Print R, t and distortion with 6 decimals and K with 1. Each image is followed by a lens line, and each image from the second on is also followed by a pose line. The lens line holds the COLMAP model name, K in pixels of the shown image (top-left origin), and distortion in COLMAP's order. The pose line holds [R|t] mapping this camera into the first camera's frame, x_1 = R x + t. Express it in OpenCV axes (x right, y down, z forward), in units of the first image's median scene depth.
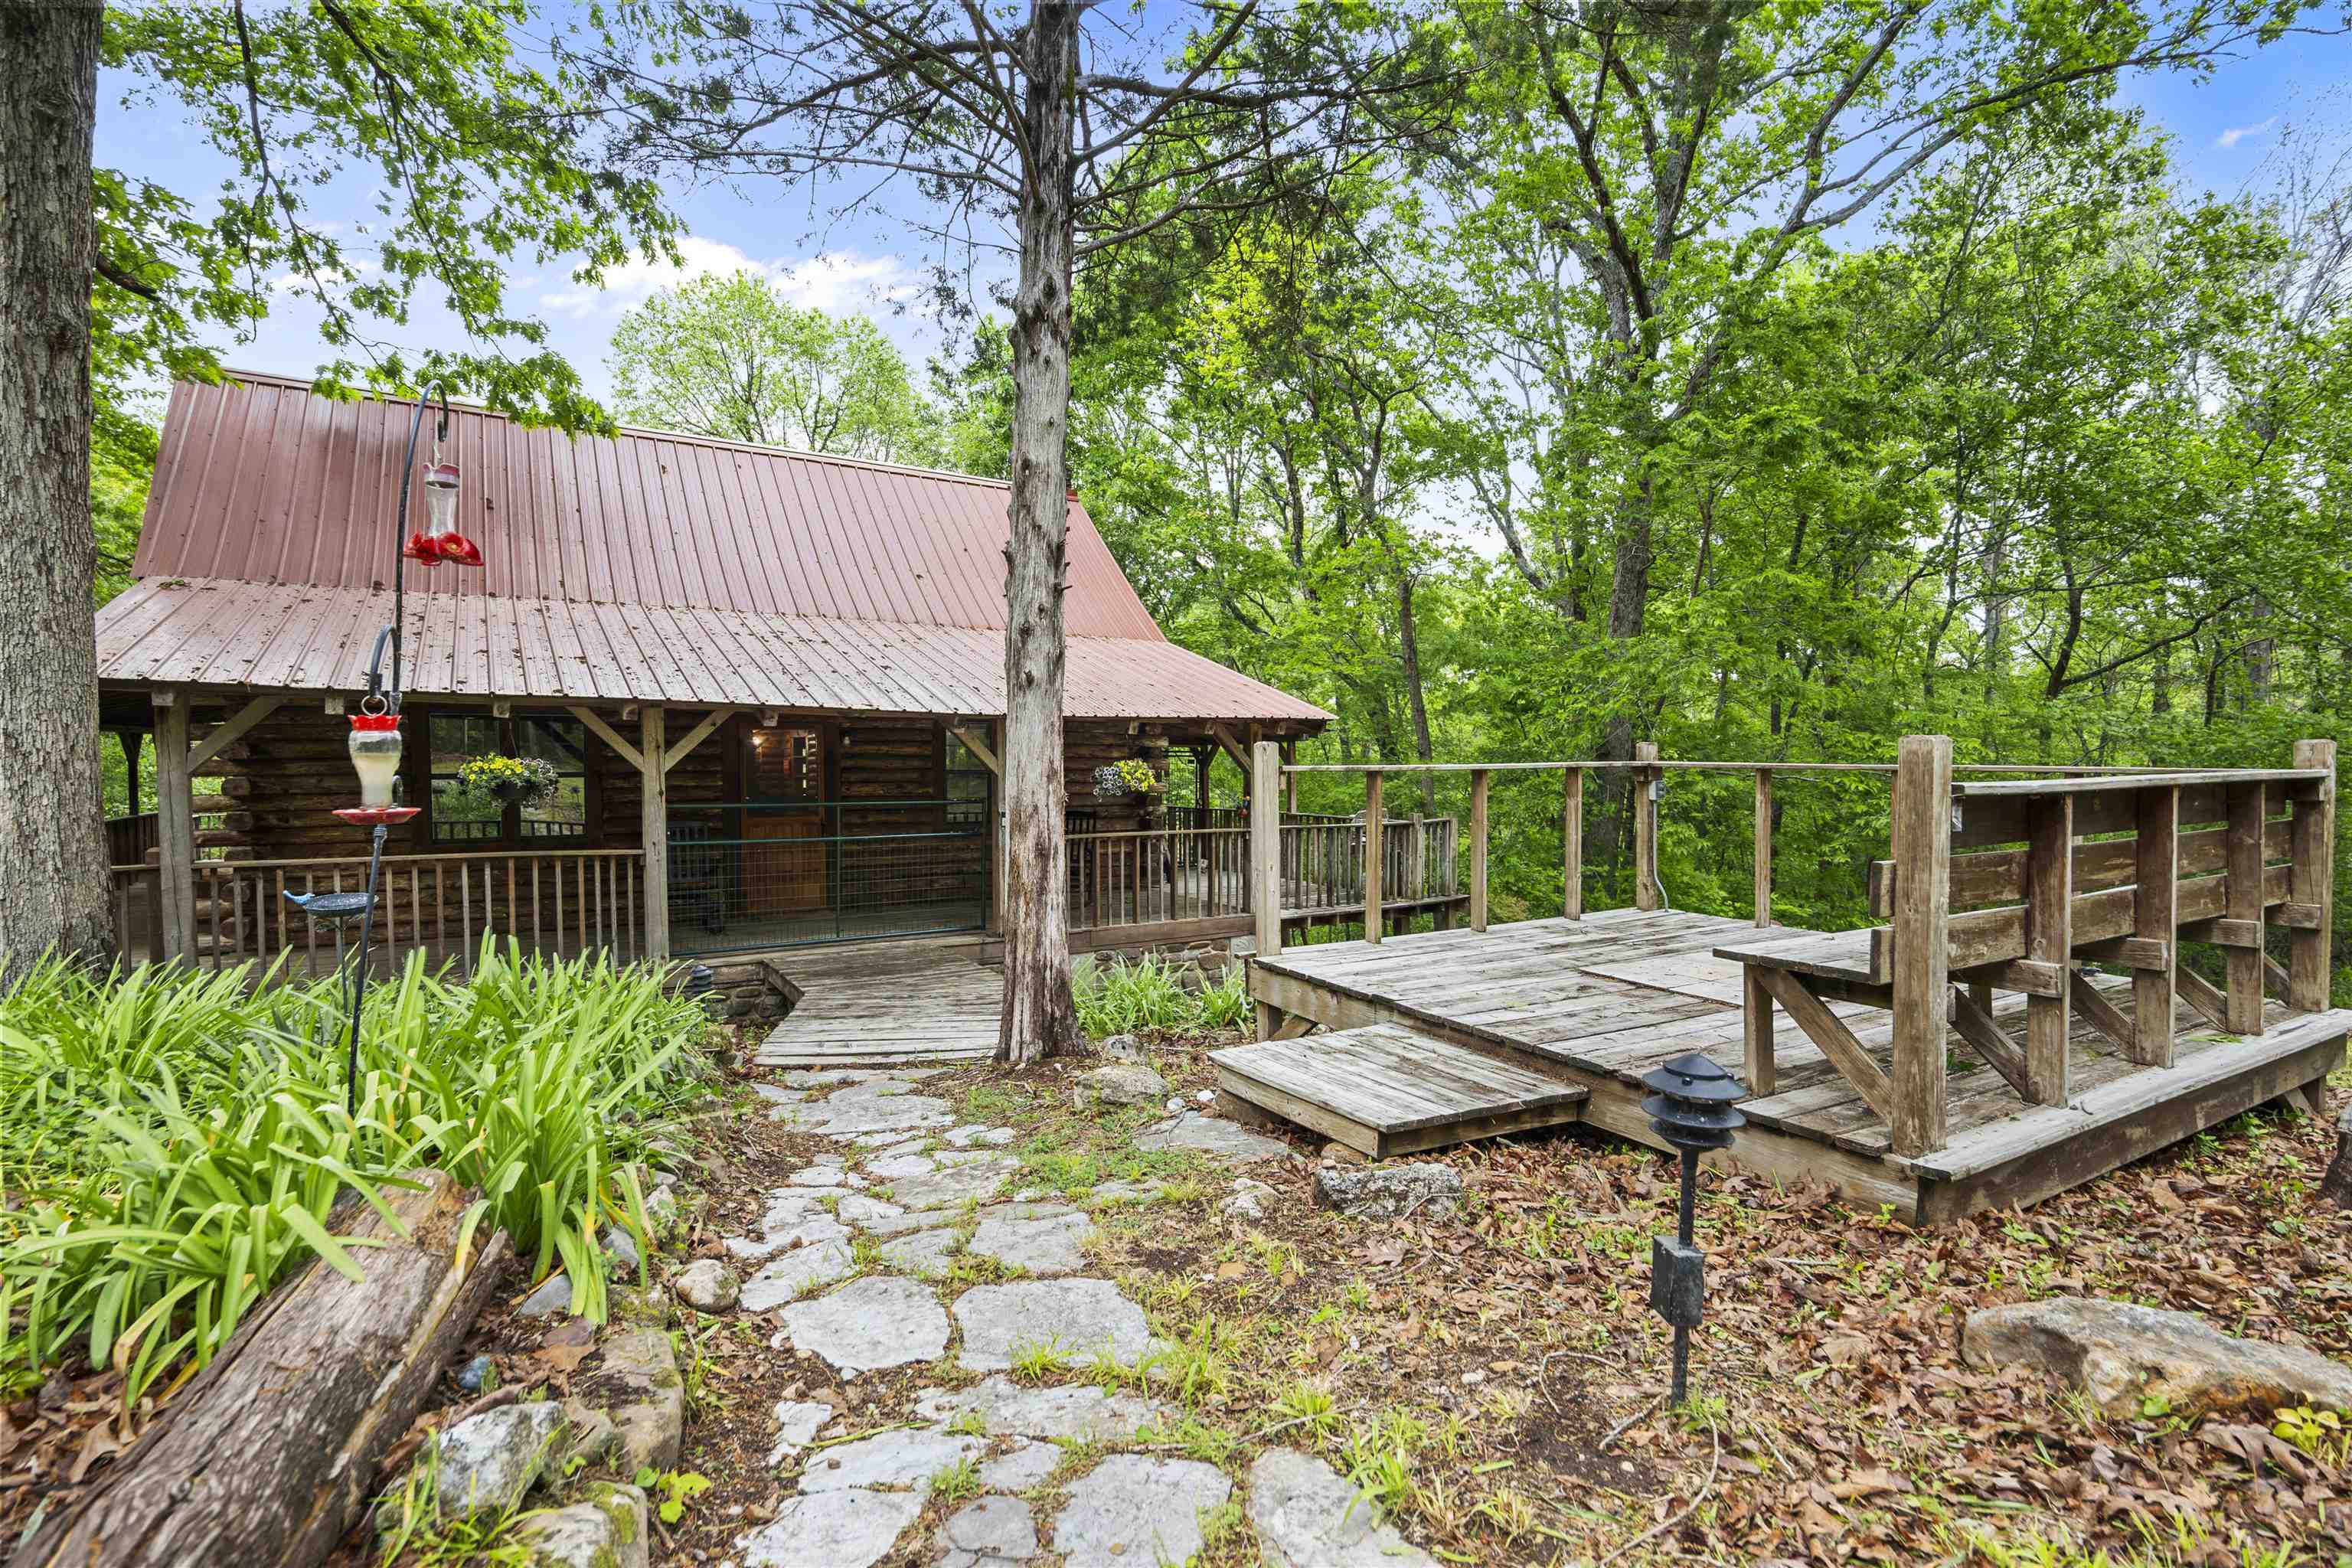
lens RADIAL K [[1127.8, 0, 1176.0], [0, 1127.8, 784.0], [0, 0, 1]] dist [-0.017156, 0.007044]
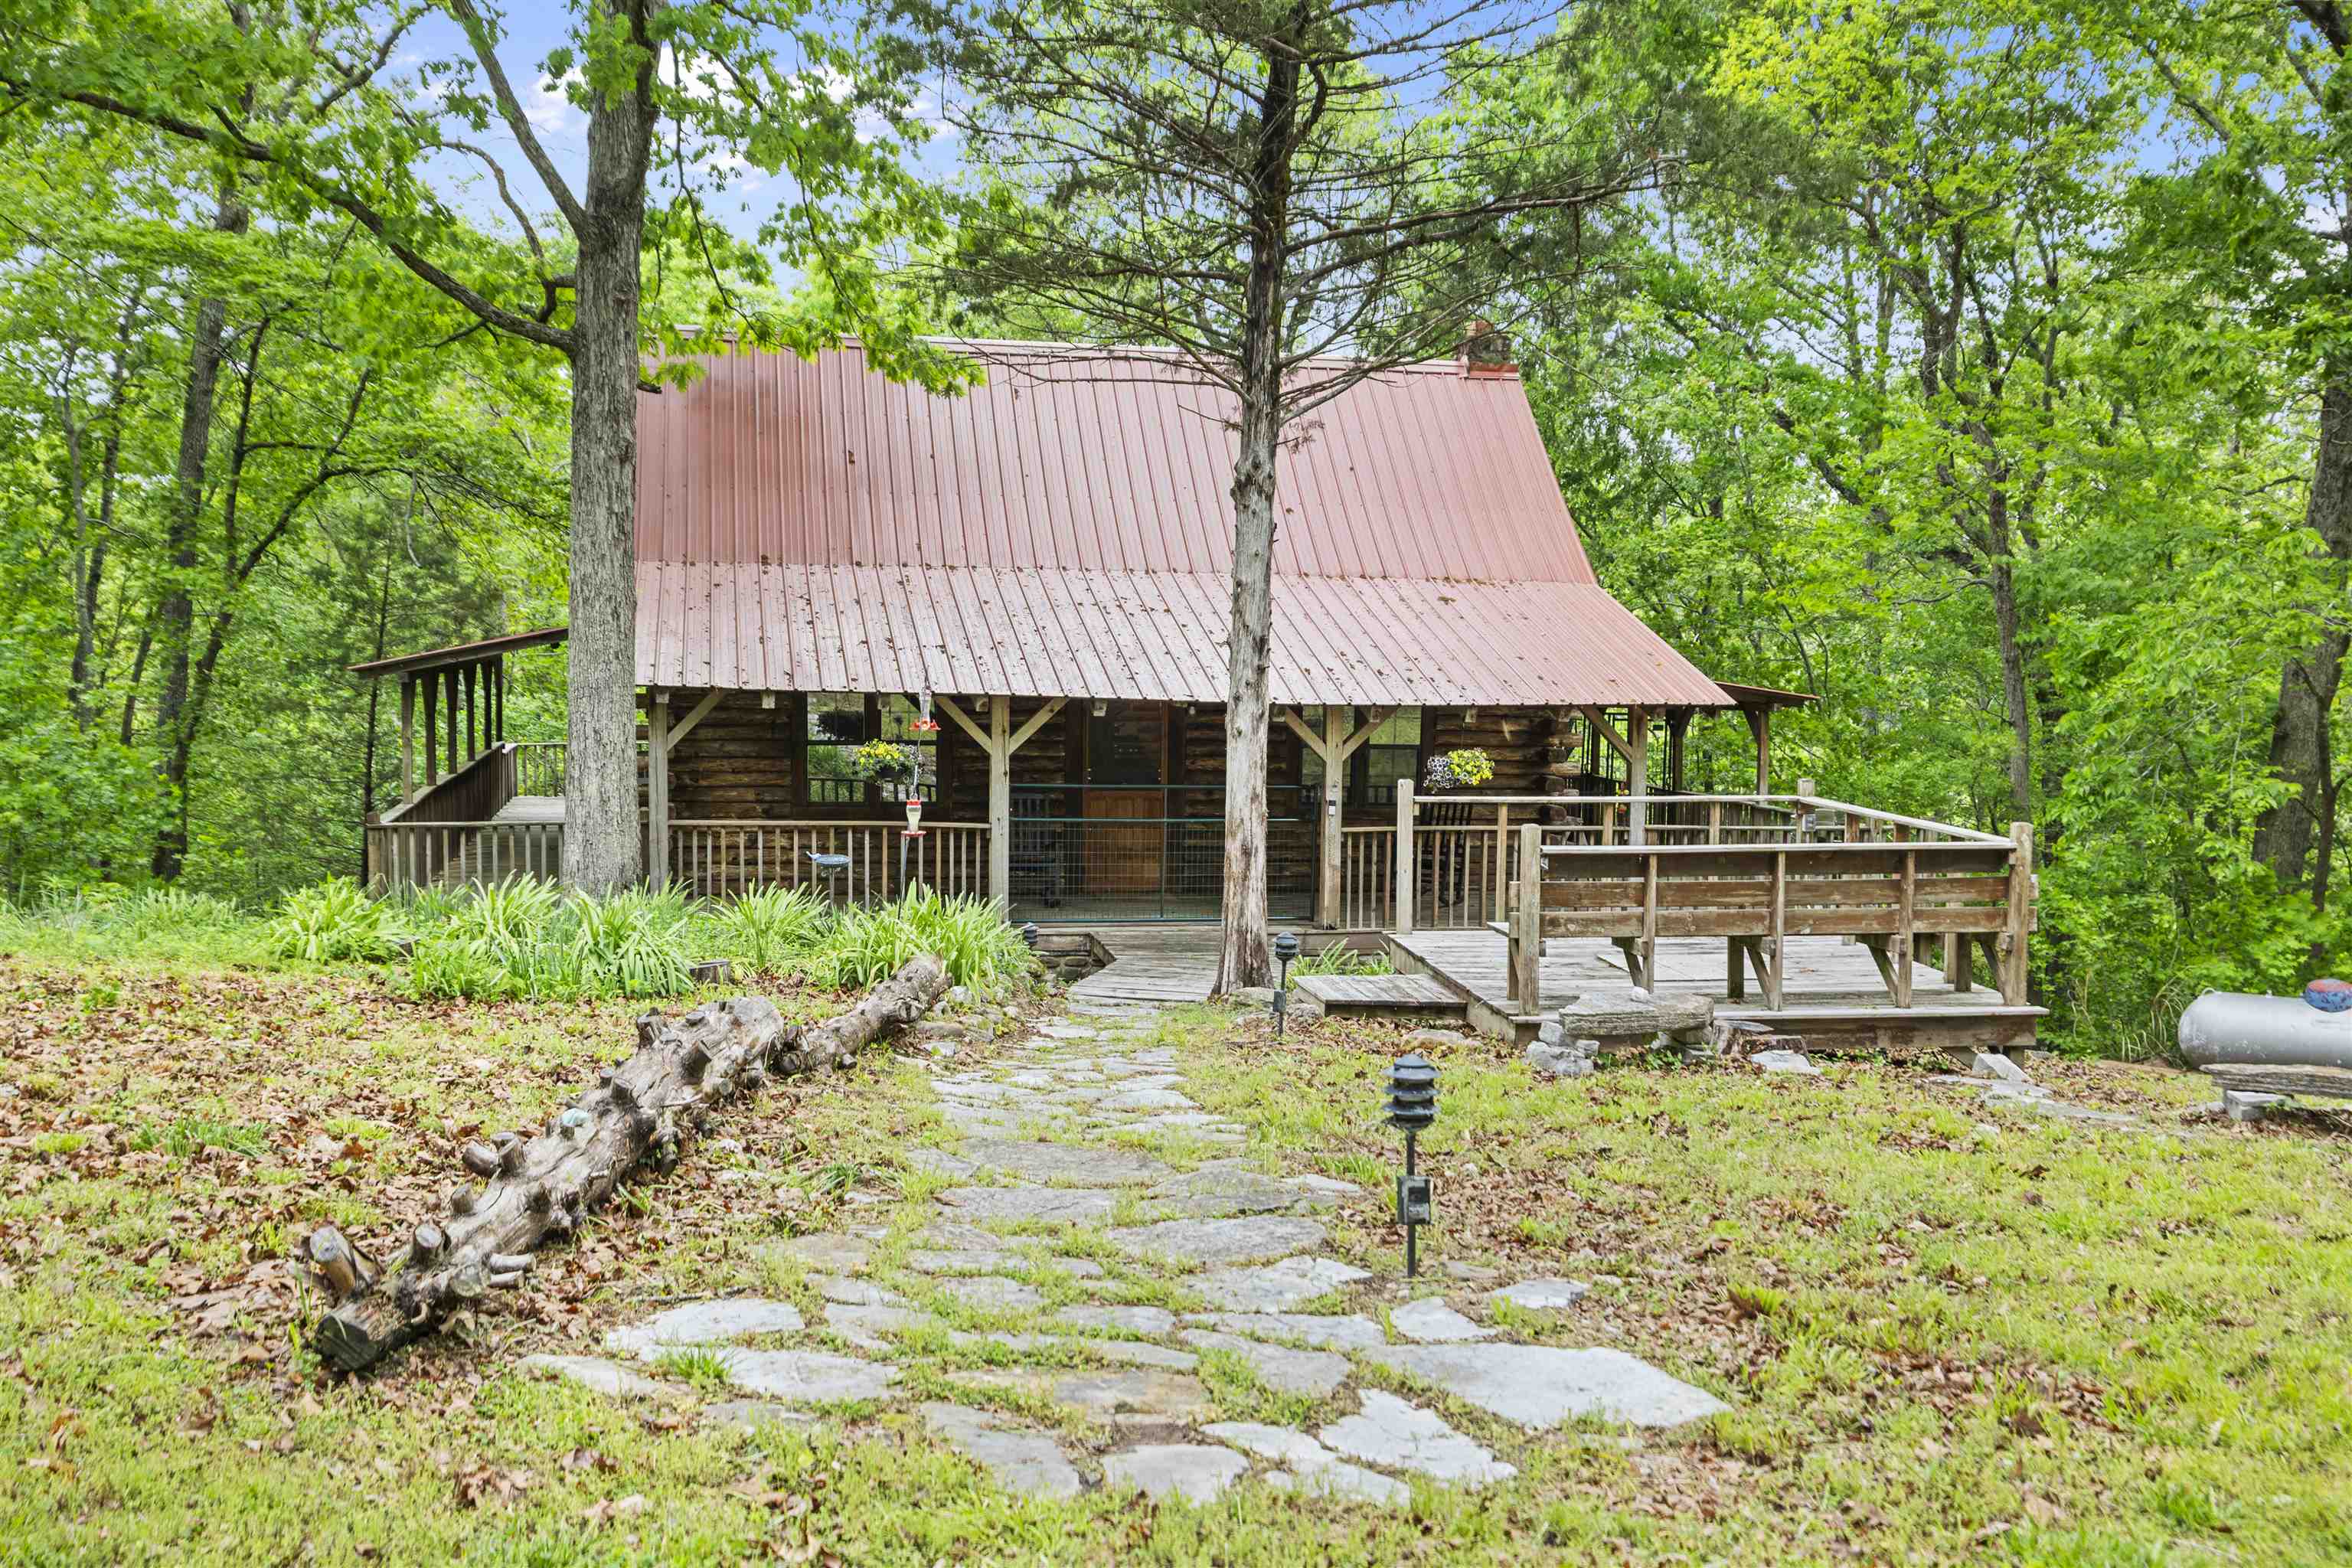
lens RADIAL K [[2446.5, 0, 1173.4], [0, 2446.5, 877.7], [0, 0, 1]] dist [0.188224, 0.002839]
pose [[0.933877, 0.059742, -0.352570, 0.601914], [-0.028860, 0.995321, 0.092211, -0.128047], [0.356429, -0.075939, 0.931231, -1.301729]]
